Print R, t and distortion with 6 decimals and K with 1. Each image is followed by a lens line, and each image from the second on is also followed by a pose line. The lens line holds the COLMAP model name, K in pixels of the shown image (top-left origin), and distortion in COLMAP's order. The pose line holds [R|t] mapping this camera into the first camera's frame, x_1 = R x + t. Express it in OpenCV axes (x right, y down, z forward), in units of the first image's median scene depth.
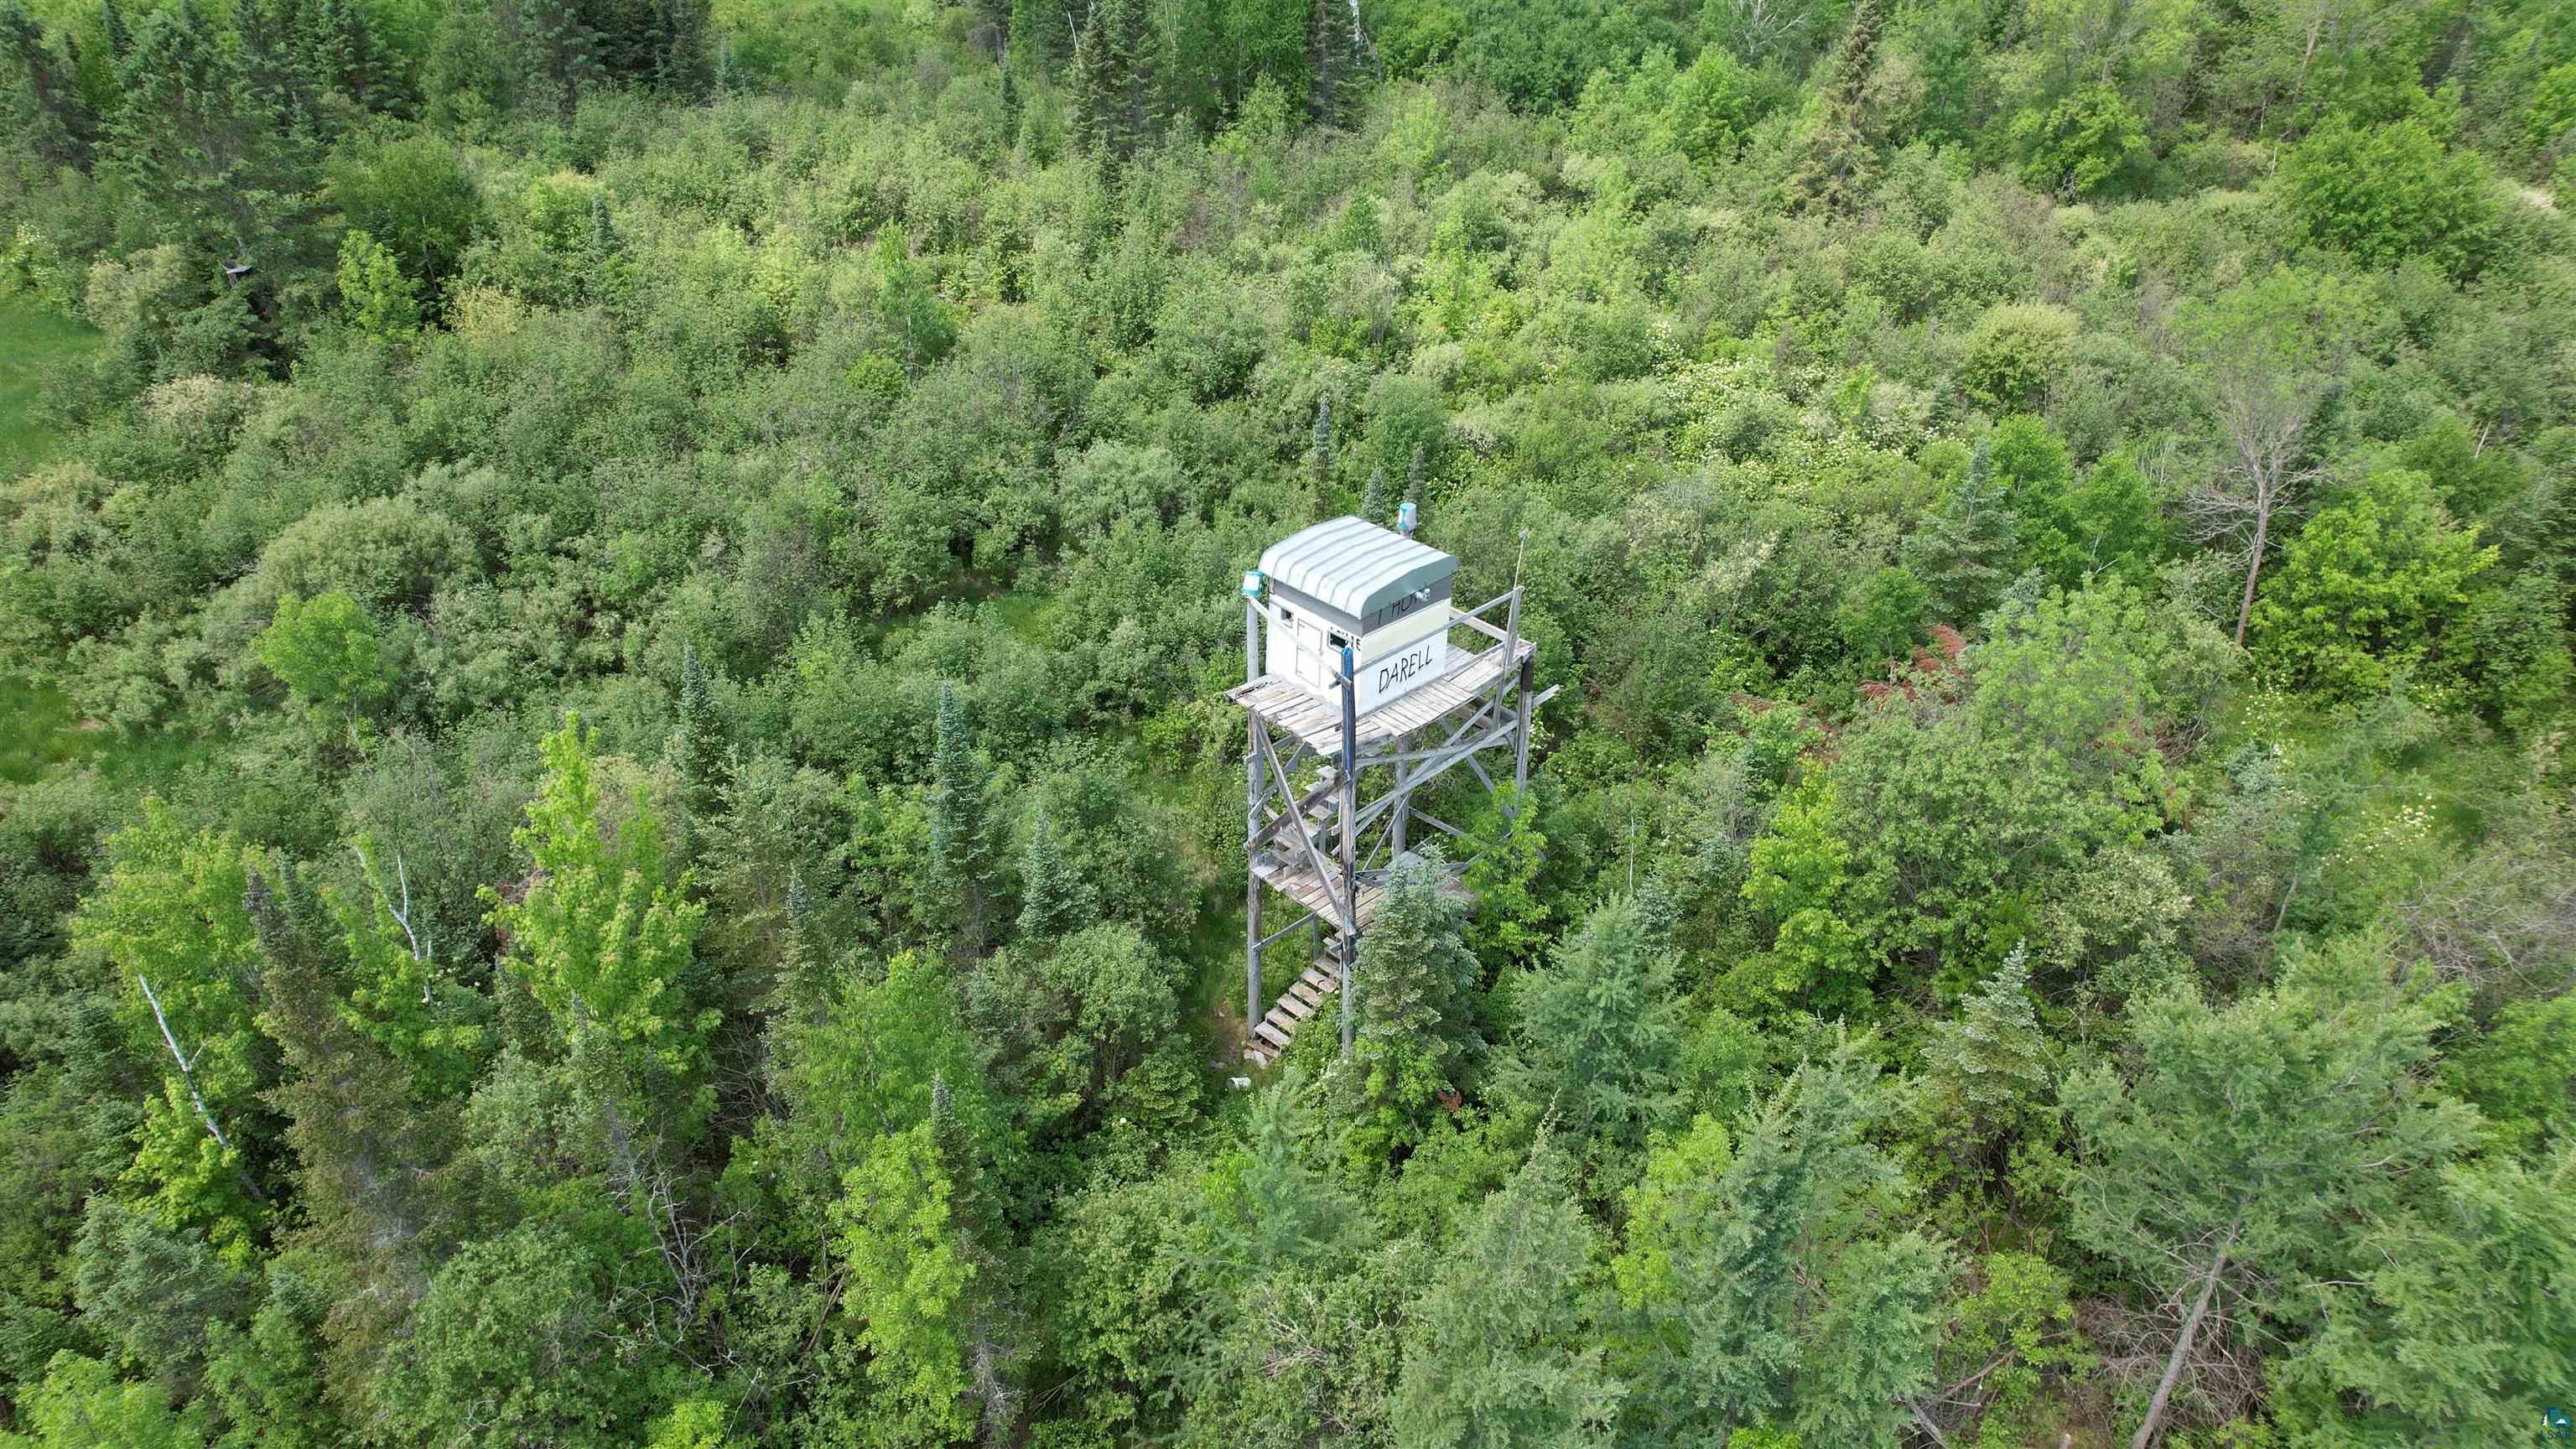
lens RADIAL K [[1645.8, 0, 1288.0], [0, 1645.8, 724.5], [0, 0, 1]] dist [-0.084285, 0.076928]
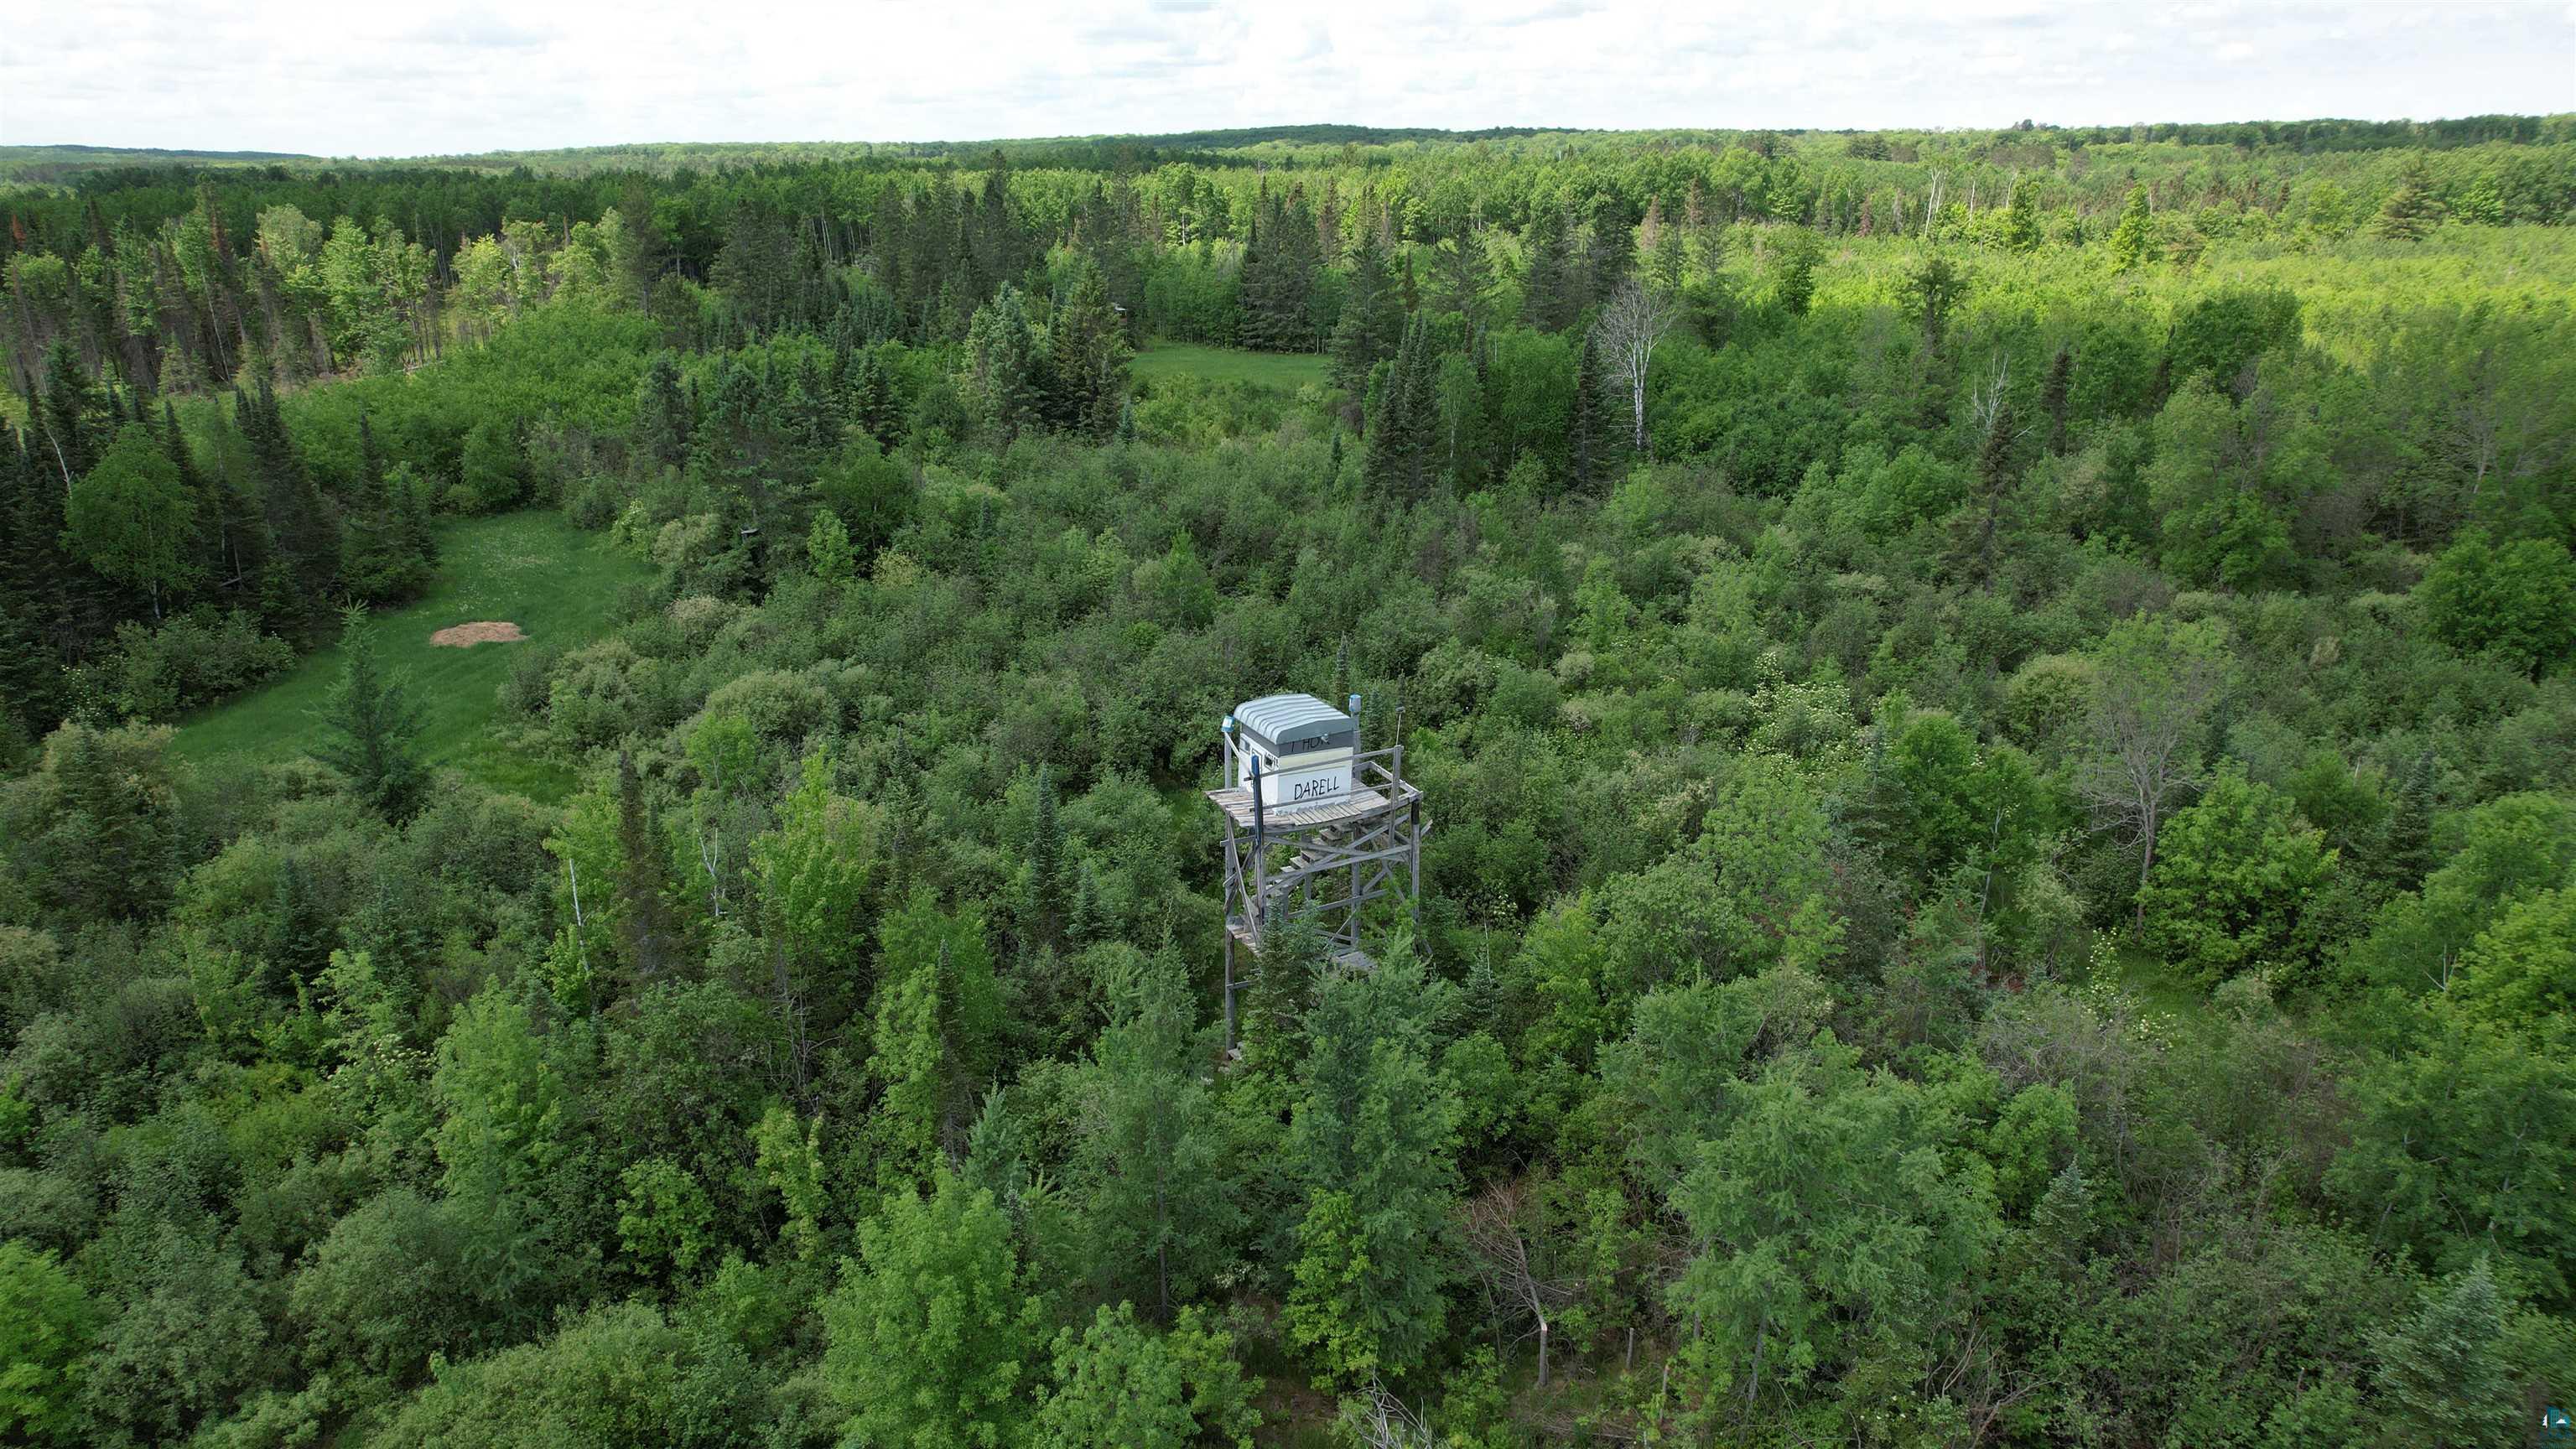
lens RADIAL K [[1645.8, 0, 1288.0], [0, 1645.8, 724.5], [0, 0, 1]] dist [-0.084285, 0.076928]
pose [[0.960706, 0.095173, -0.260741, 0.214568], [-0.149988, 0.968423, -0.199149, 0.106559], [0.233554, 0.230432, 0.944645, -0.232143]]
